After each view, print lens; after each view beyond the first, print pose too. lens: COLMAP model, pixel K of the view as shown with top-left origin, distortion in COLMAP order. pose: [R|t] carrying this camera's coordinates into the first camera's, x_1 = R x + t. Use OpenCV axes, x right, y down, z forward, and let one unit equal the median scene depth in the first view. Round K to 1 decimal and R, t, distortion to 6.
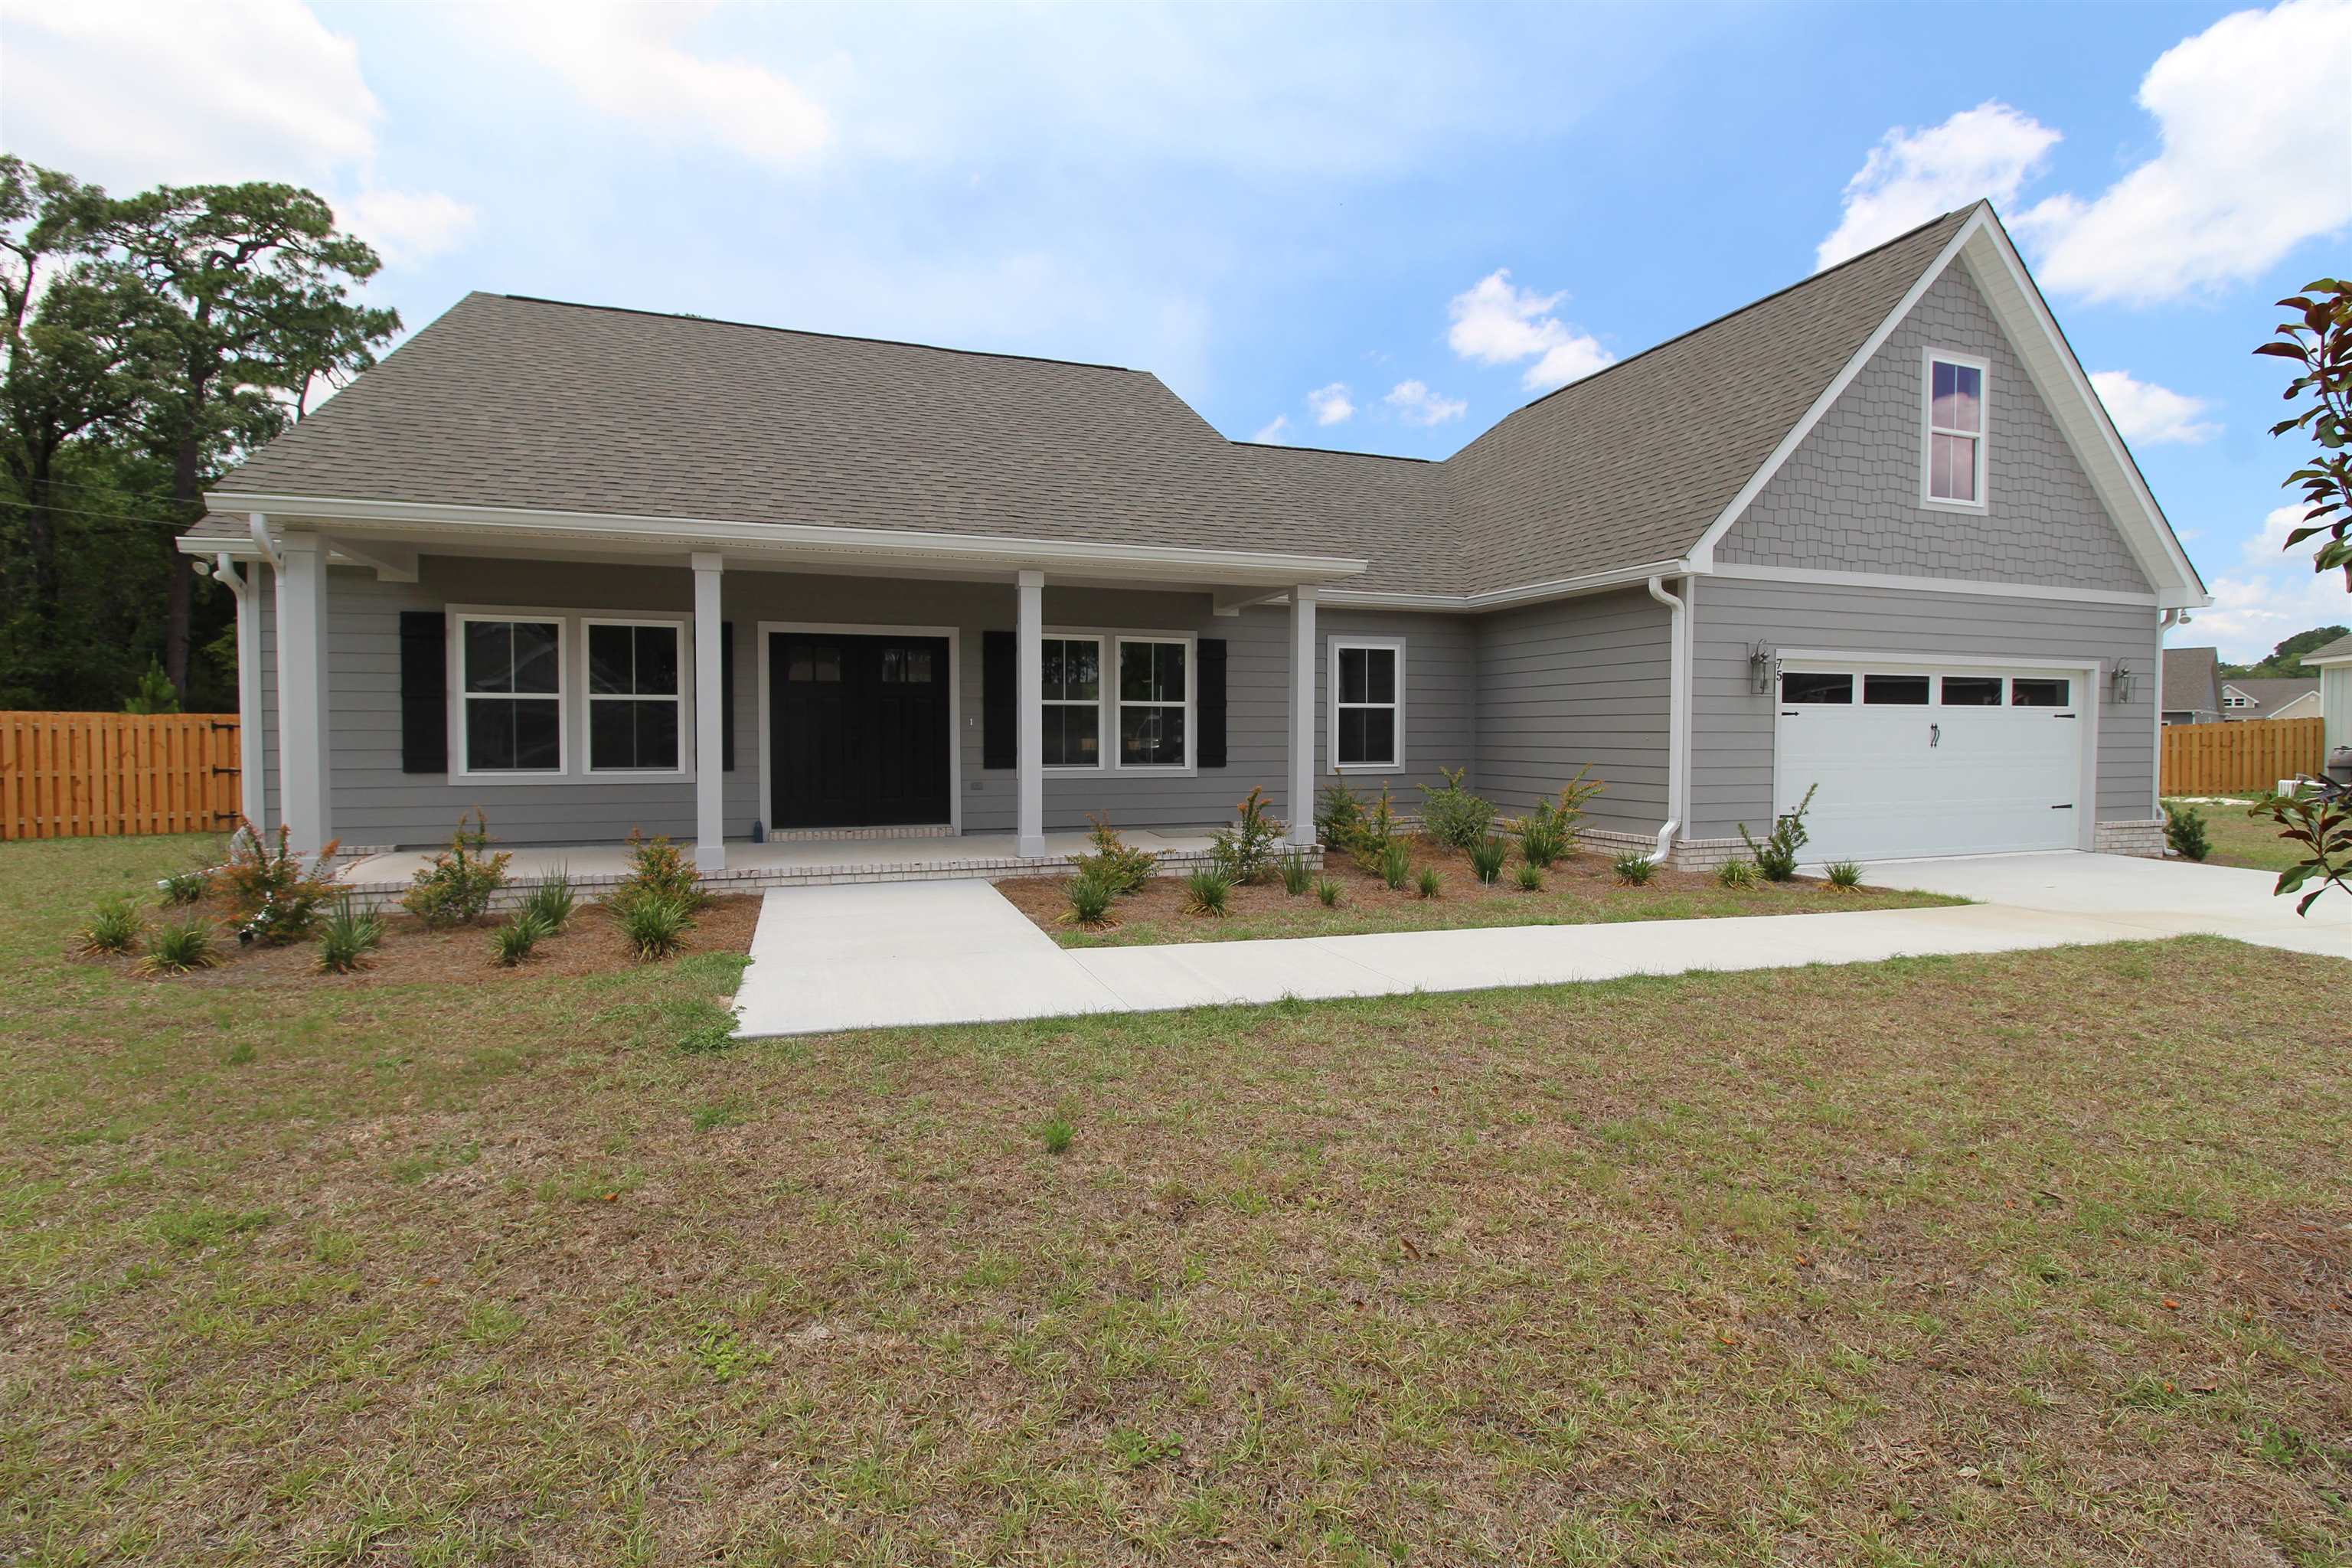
lens RADIAL K [[1059.7, 0, 1171.9], [0, 1059.7, 766.4], [0, 0, 1]] dist [0.000556, -0.011413]
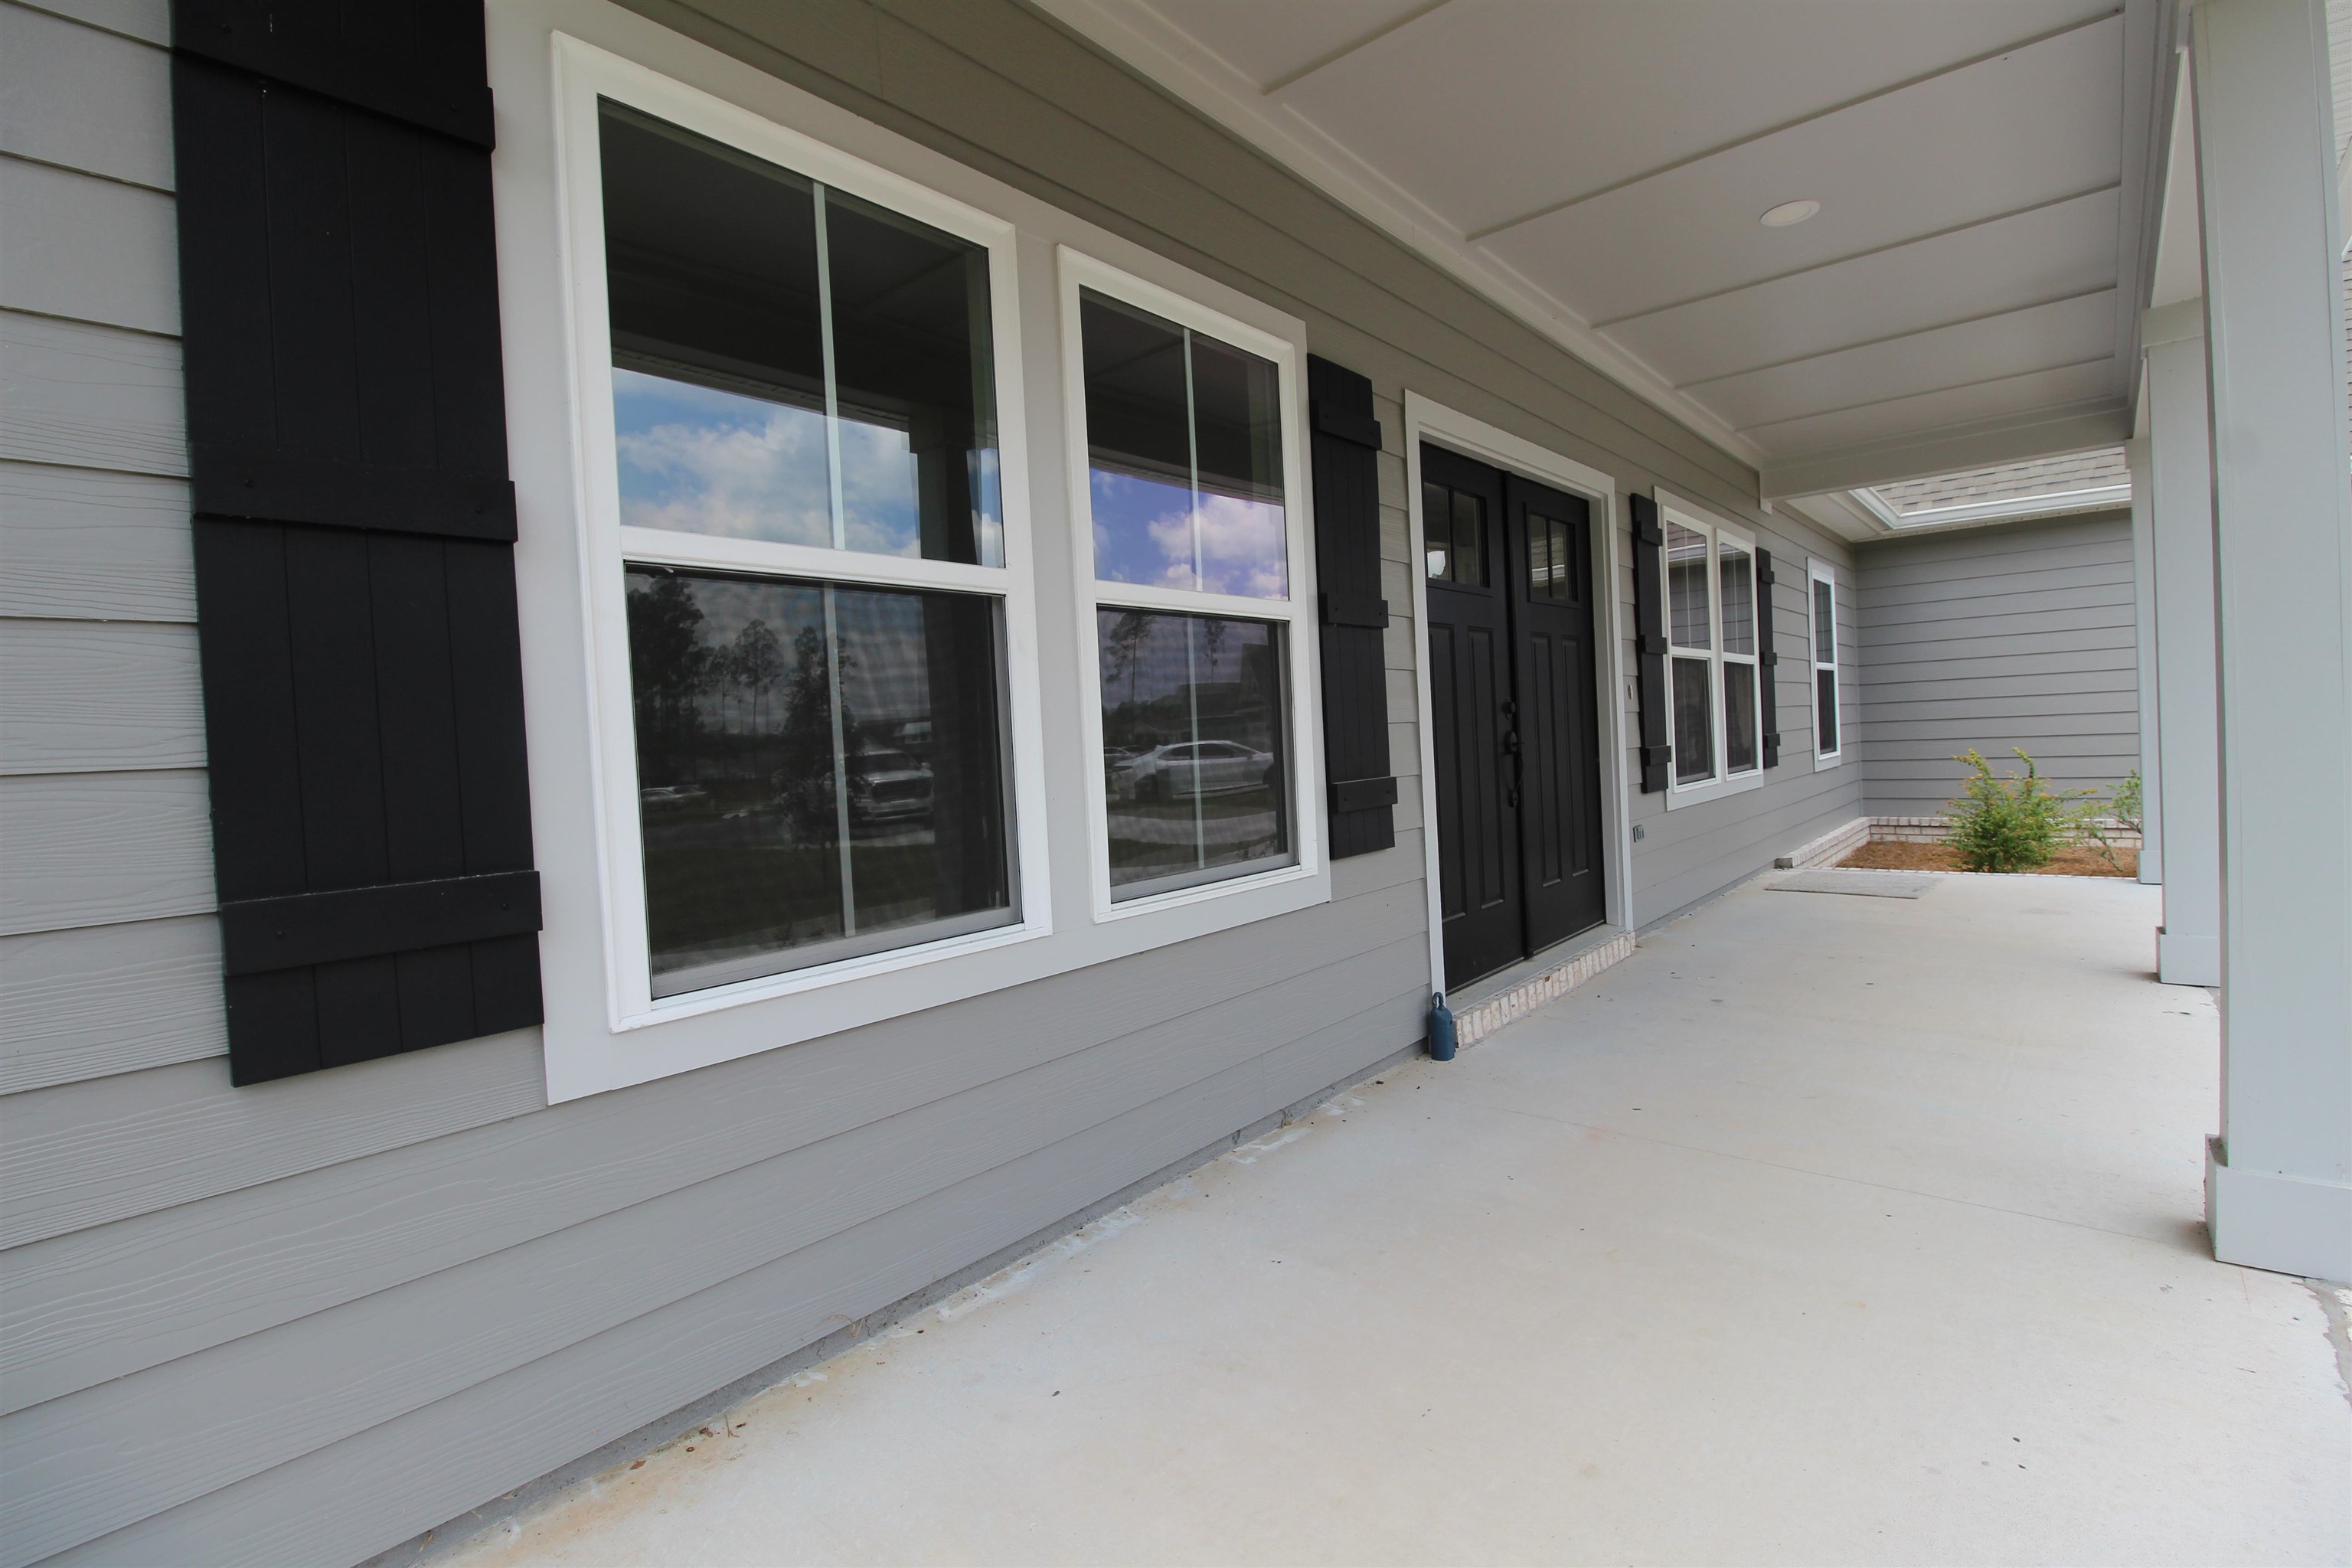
lens RADIAL K [[1093.9, 0, 1175.2], [0, 1093.9, 776.4], [0, 0, 1]] dist [-0.003075, -0.000277]
pose [[0.855794, -0.061436, 0.513656, -0.585334], [0.068833, 0.997617, 0.004639, -0.021451], [-0.512718, 0.031387, 0.857983, 0.691509]]
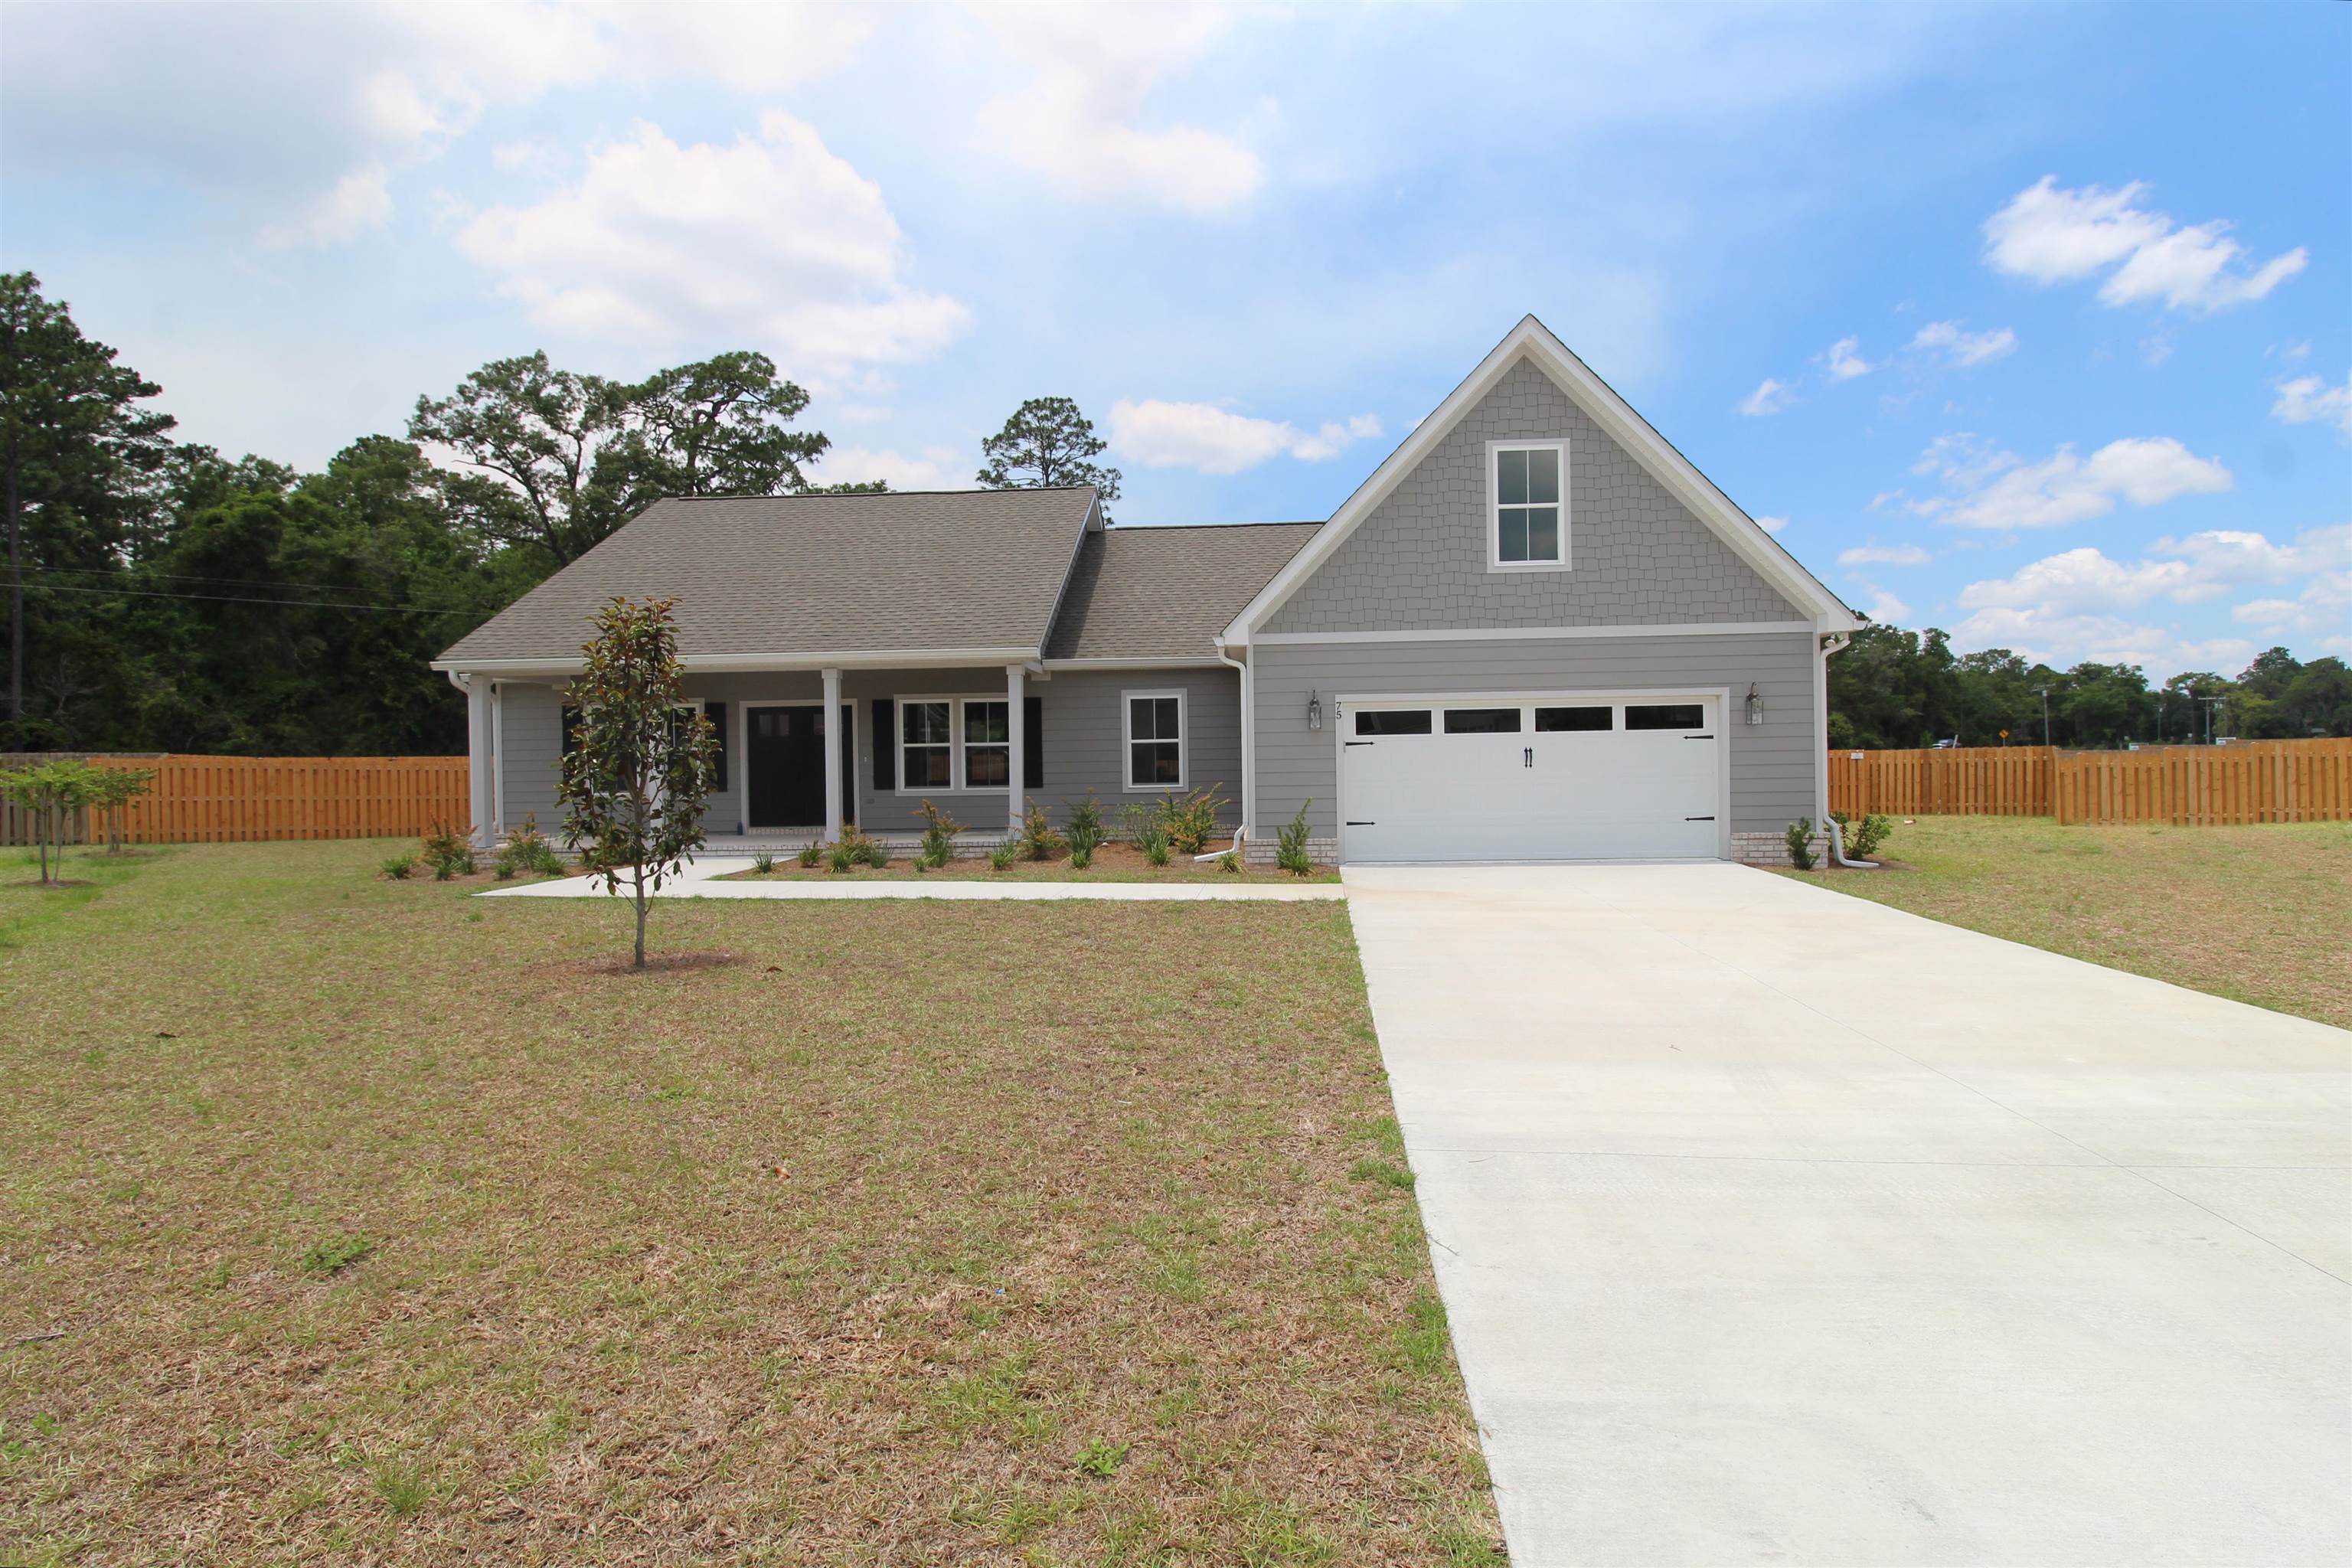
lens RADIAL K [[1093.9, 0, 1175.2], [0, 1093.9, 776.4], [0, 0, 1]] dist [-0.003075, -0.000277]
pose [[0.925572, -0.010025, -0.378438, 0.816879], [0.005302, 0.999895, -0.013521, 0.006502], [0.378533, 0.010509, 0.925528, -0.296439]]
